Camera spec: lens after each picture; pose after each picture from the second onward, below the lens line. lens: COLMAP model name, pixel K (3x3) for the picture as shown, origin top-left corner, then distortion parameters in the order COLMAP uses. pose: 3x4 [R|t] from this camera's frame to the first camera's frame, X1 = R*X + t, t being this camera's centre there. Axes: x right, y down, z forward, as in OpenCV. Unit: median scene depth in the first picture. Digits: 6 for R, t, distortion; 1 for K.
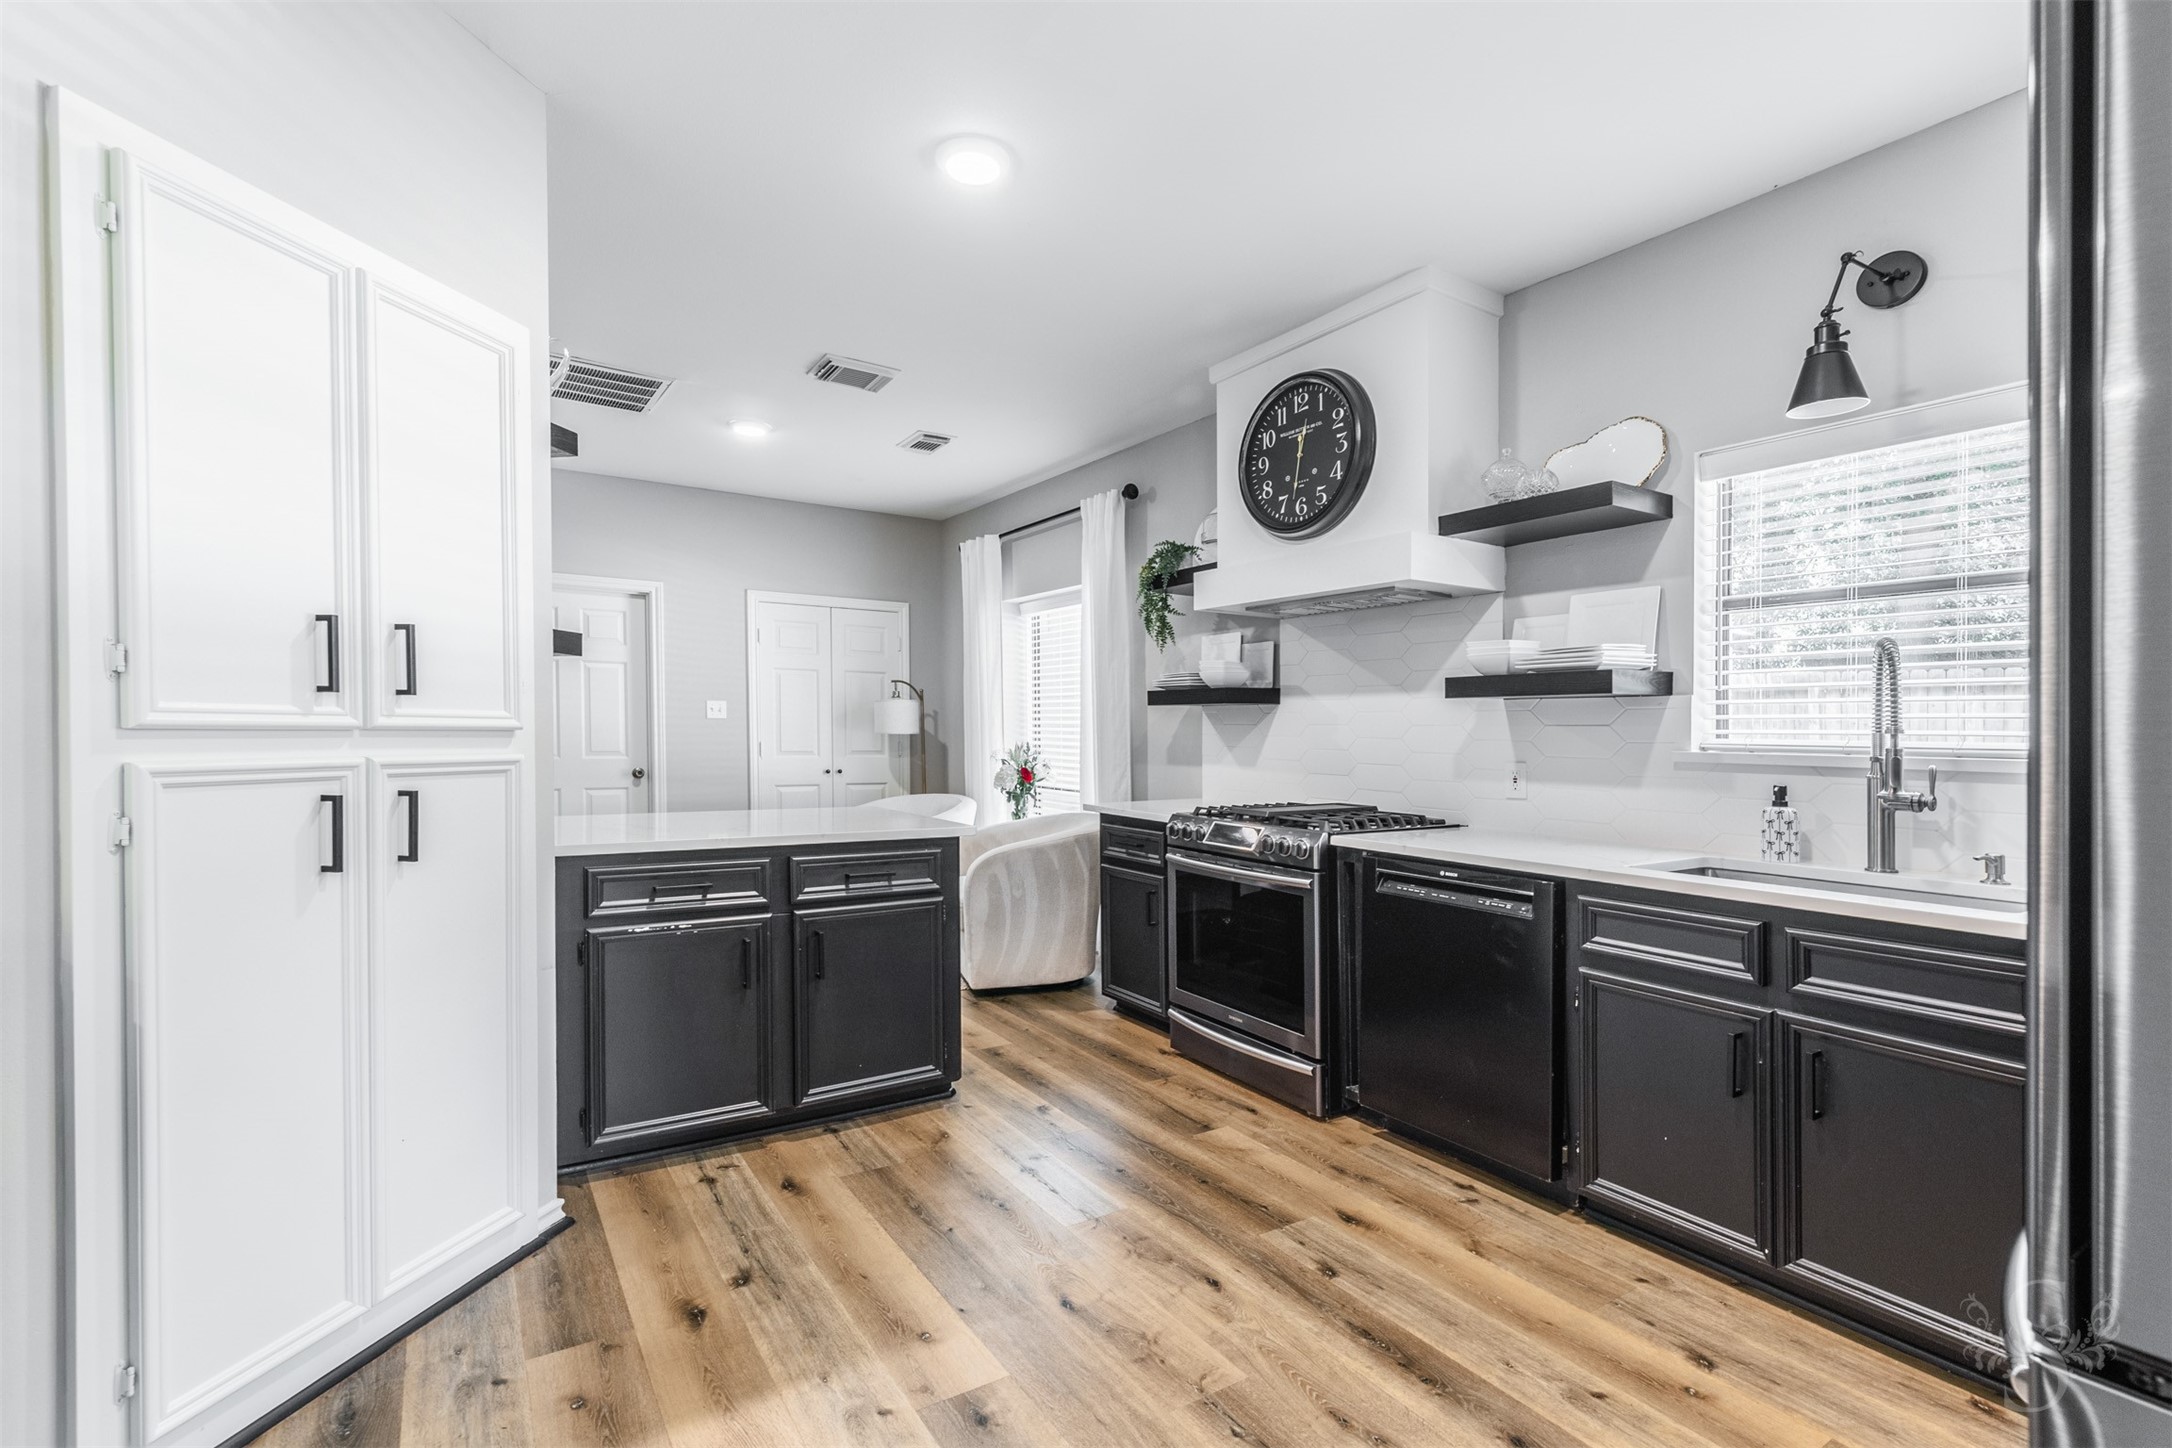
lens RADIAL K [[903.8, 0, 1085.1], [0, 903.8, 728.9], [0, 0, 1]] dist [-0.004203, -0.000180]
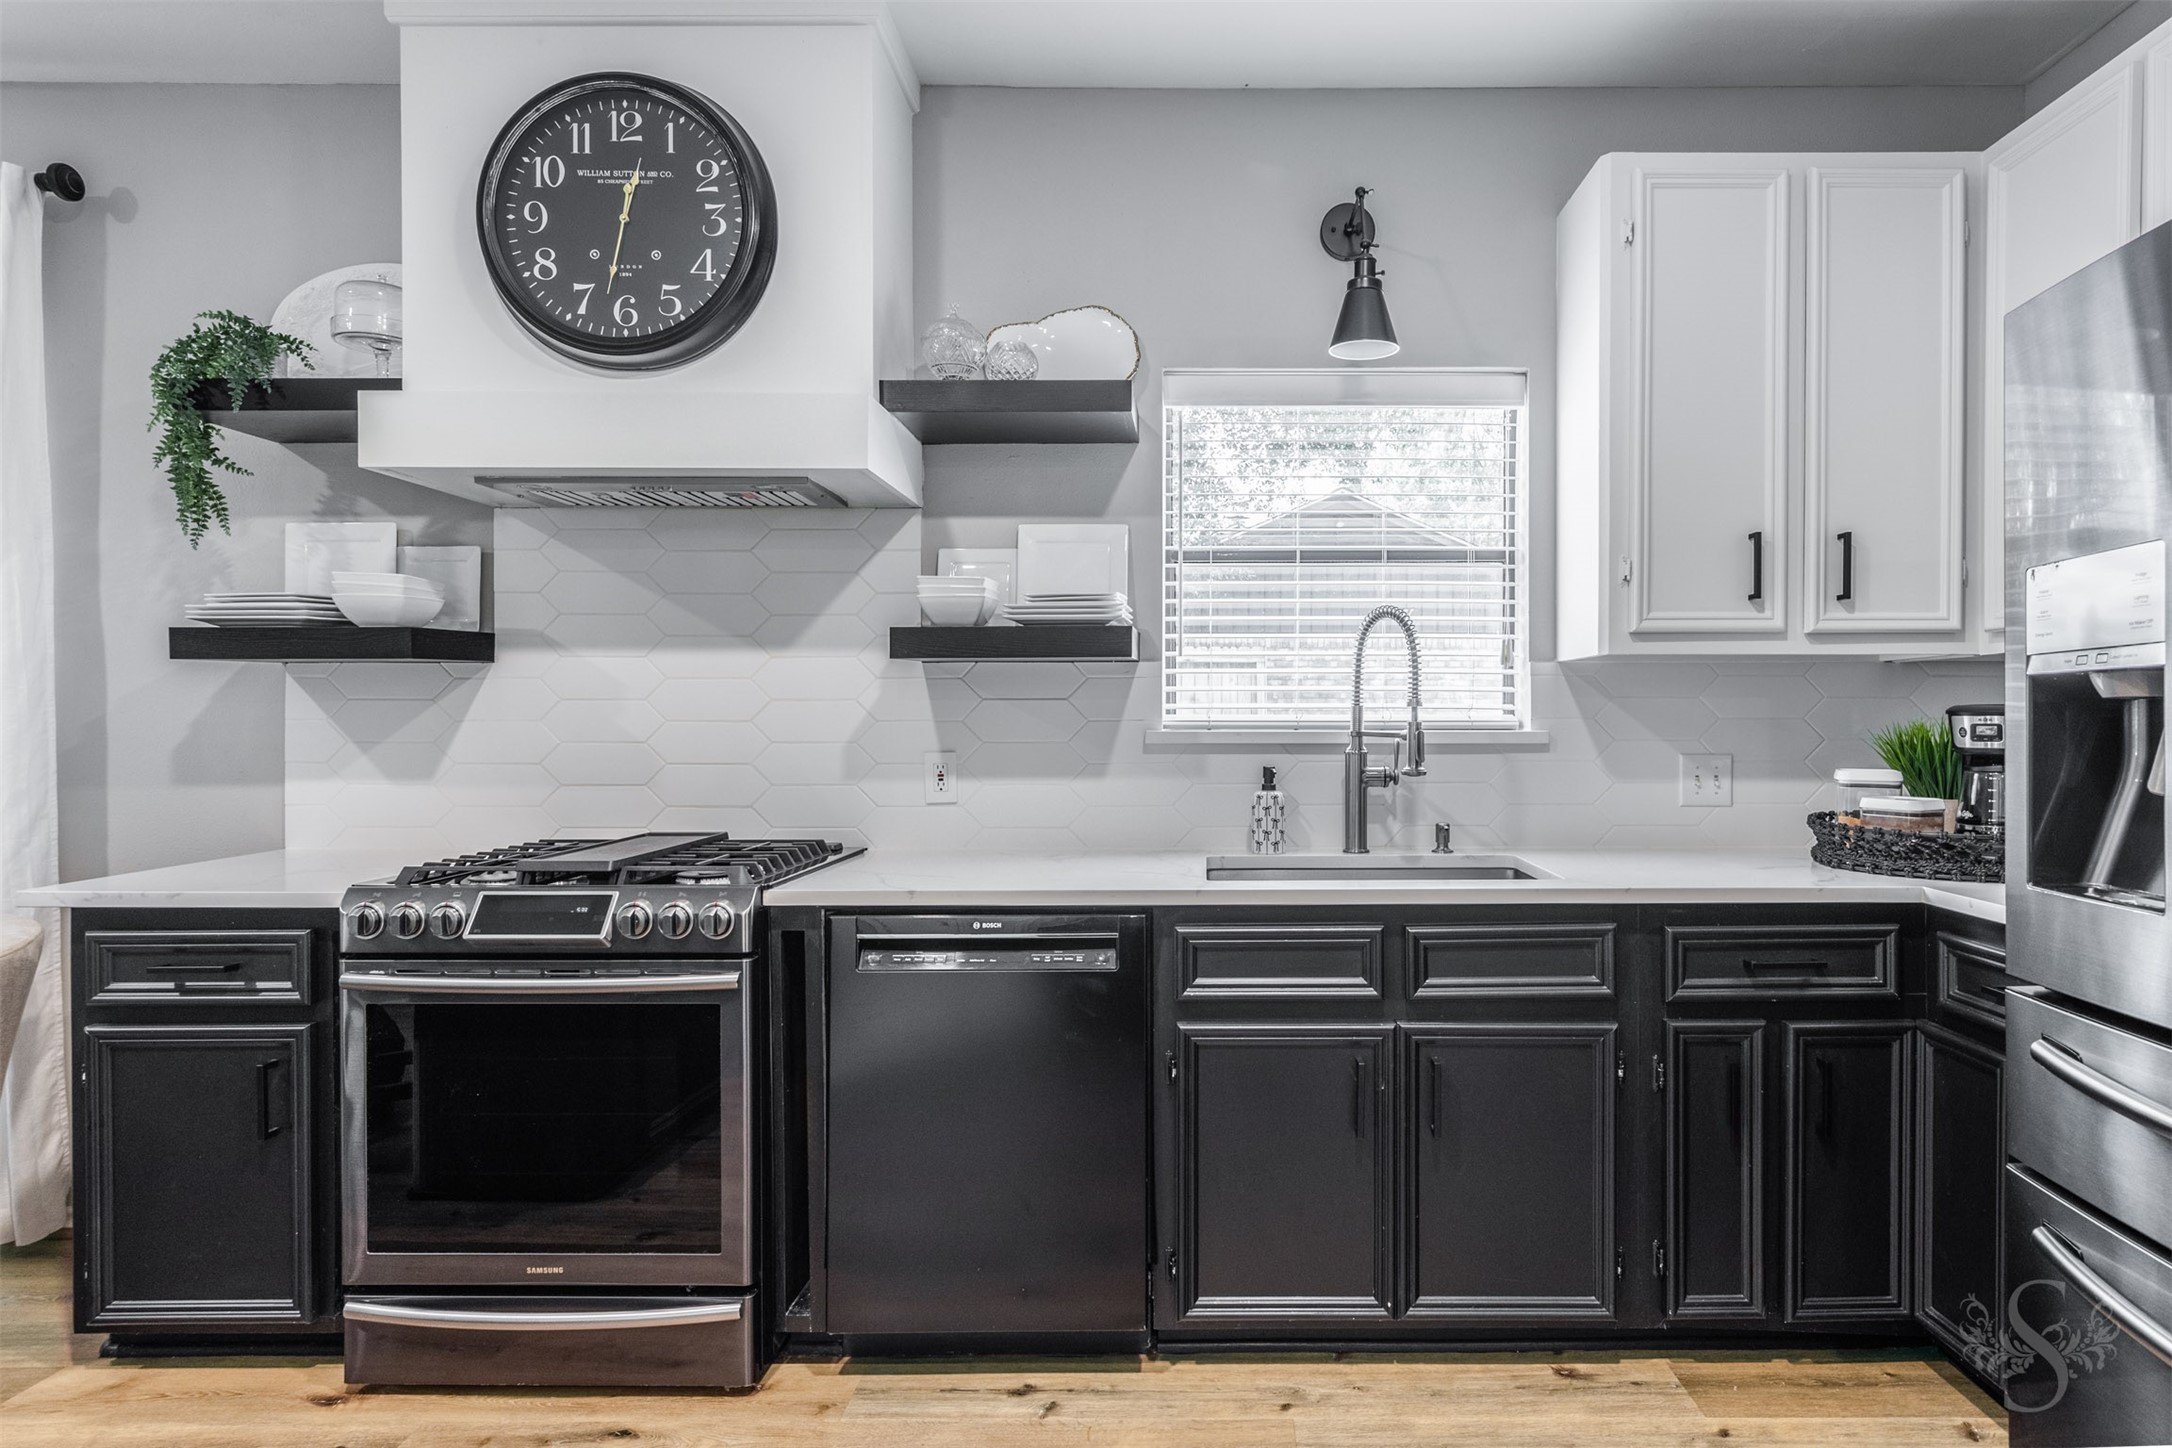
lens RADIAL K [[1215.1, 0, 1111.0], [0, 1215.1, 697.6], [0, 0, 1]] dist [0.001105, -0.000525]
pose [[0.570195, -0.000902, 0.821509, -0.226953], [0.006818, 0.999970, -0.003634, -0.001094], [-0.821481, 0.007673, 0.570184, 0.349233]]
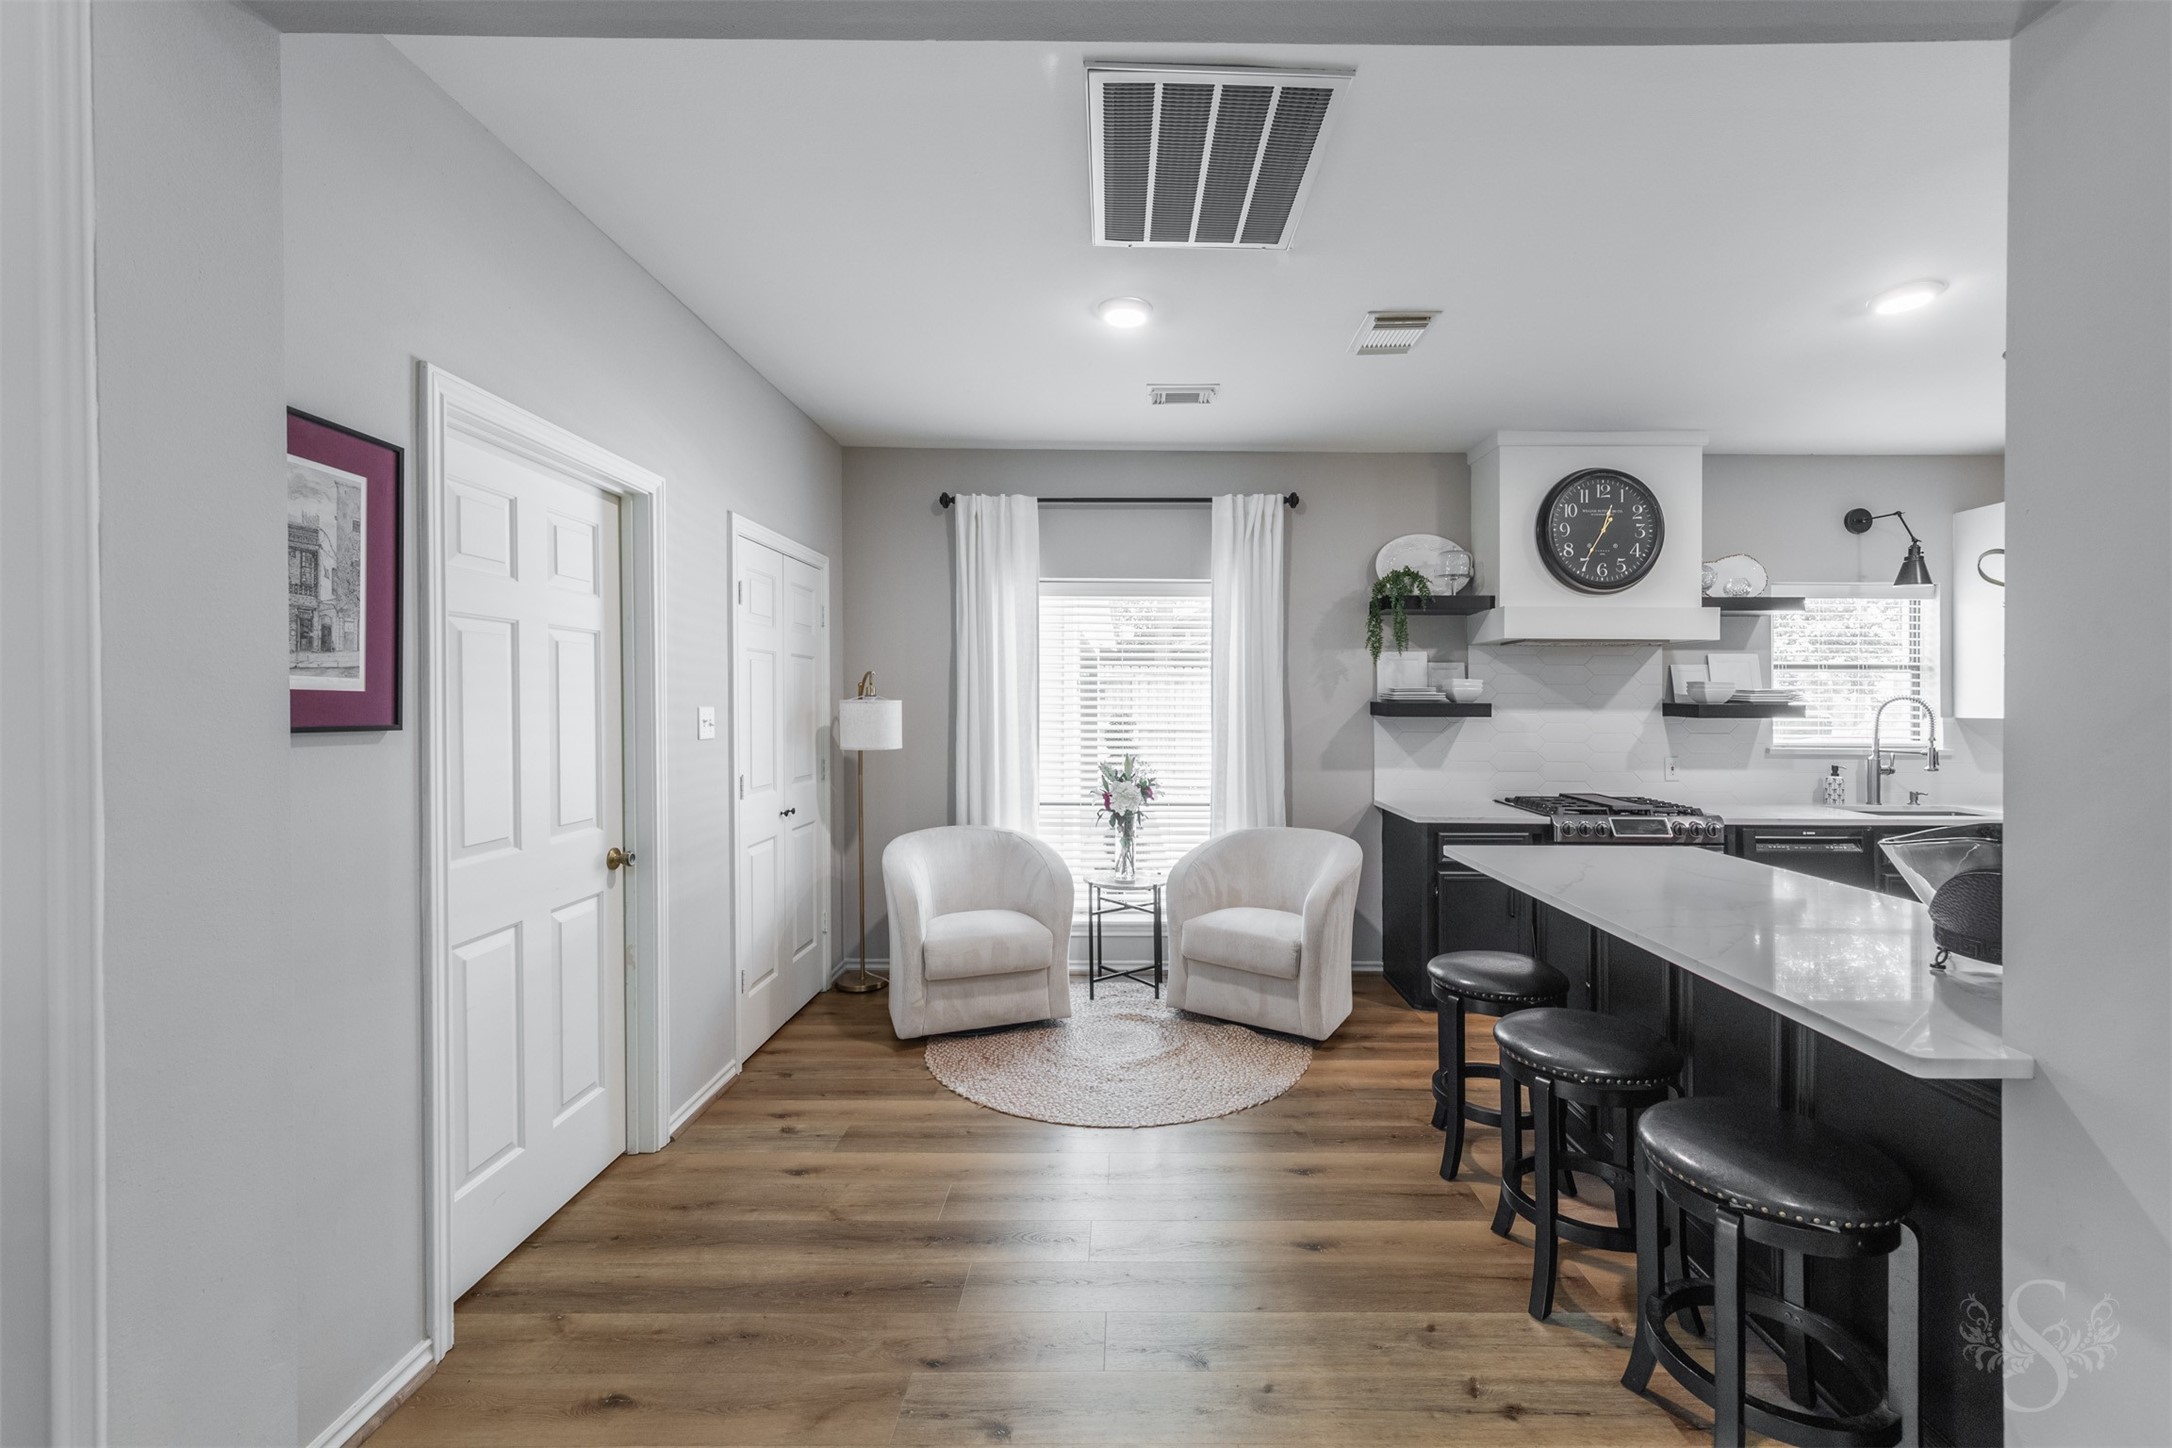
lens RADIAL K [[880.0, 0, 1109.8], [0, 880.0, 692.3], [0, 0, 1]] dist [0.000761, 0.000074]
pose [[0.577942, 0.001695, 0.816076, -1.312736], [0.001458, 0.999994, -0.003110, -0.071148], [-0.816077, 0.002988, 0.577936, 0.913834]]
